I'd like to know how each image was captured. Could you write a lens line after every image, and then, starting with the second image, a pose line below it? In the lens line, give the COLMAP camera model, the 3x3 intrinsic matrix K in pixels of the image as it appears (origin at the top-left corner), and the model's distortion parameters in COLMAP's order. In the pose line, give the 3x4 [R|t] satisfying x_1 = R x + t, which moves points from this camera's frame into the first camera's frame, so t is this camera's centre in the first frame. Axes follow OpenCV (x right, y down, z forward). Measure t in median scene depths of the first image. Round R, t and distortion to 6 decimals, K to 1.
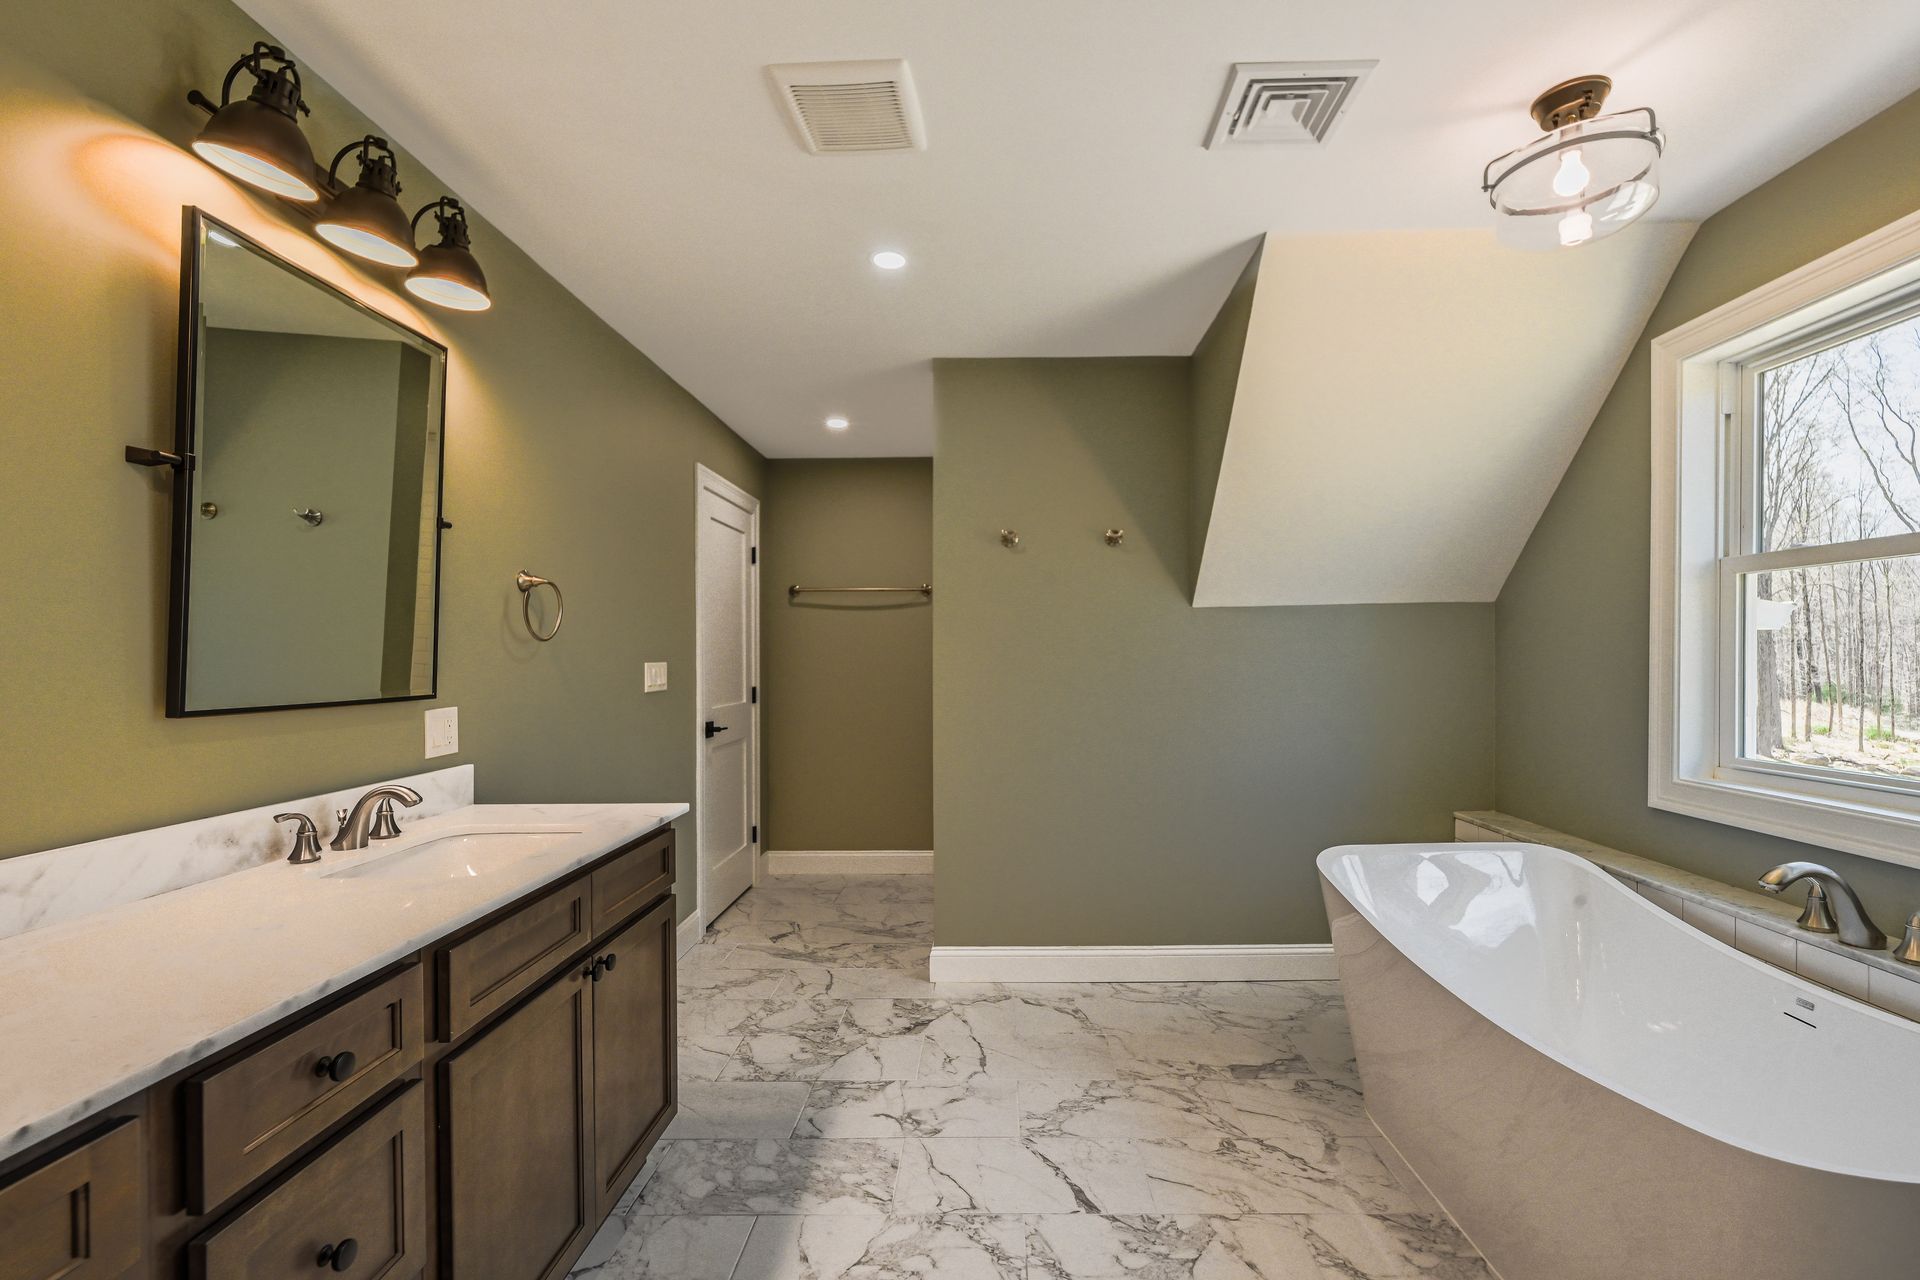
lens RADIAL K [[790.9, 0, 963.2], [0, 790.9, 665.1], [0, 0, 1]] dist [-0.002534, -0.000050]
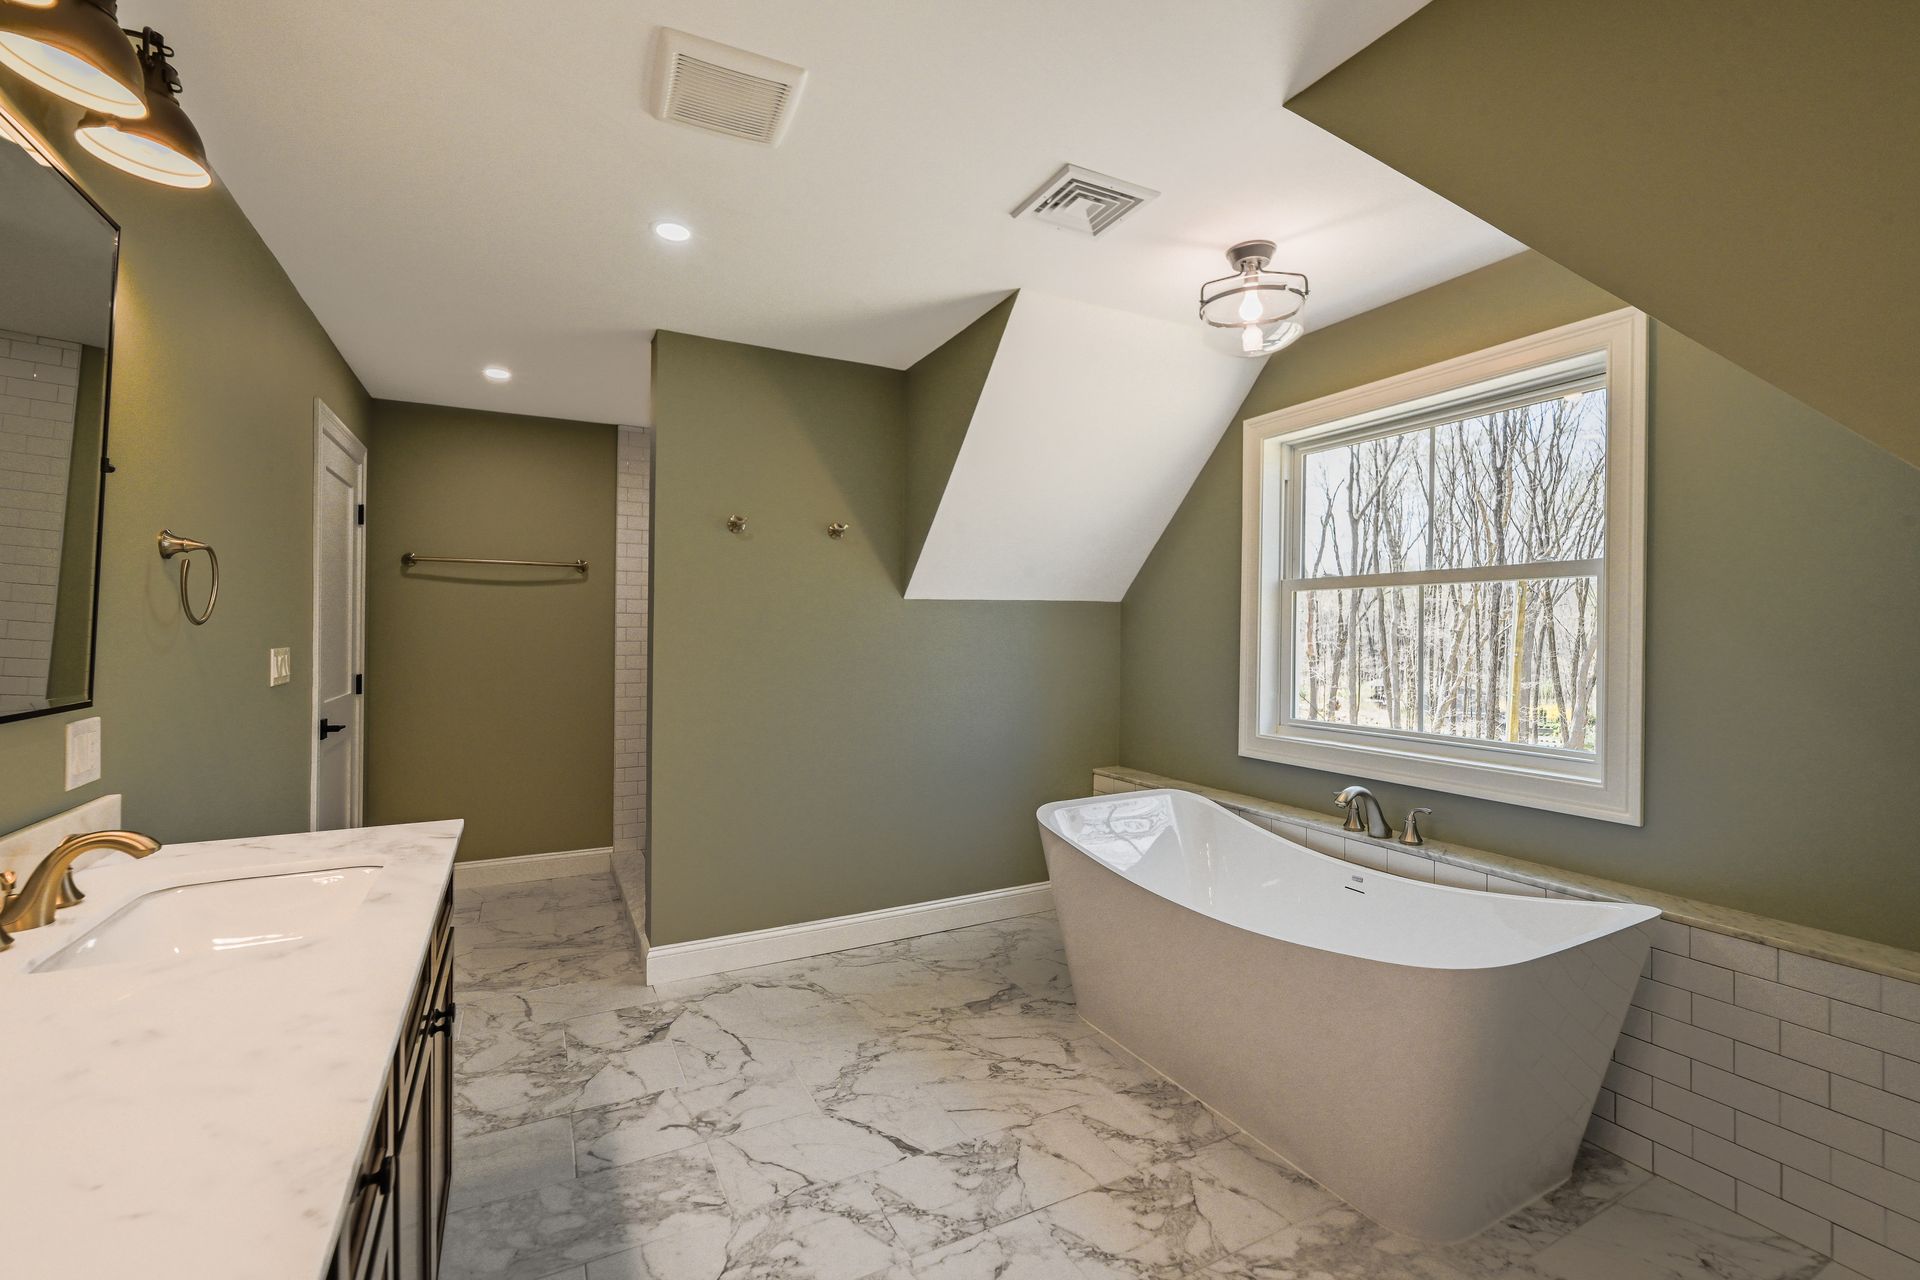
lens RADIAL K [[789.9, 0, 917.2], [0, 789.9, 642.4], [0, 0, 1]] dist [-0.003274, 0.000252]
pose [[0.892626, 0.004585, 0.450775, -0.279688], [-0.004288, 0.999989, -0.001680, -0.016103], [-0.450778, -0.000433, 0.892636, 0.015177]]
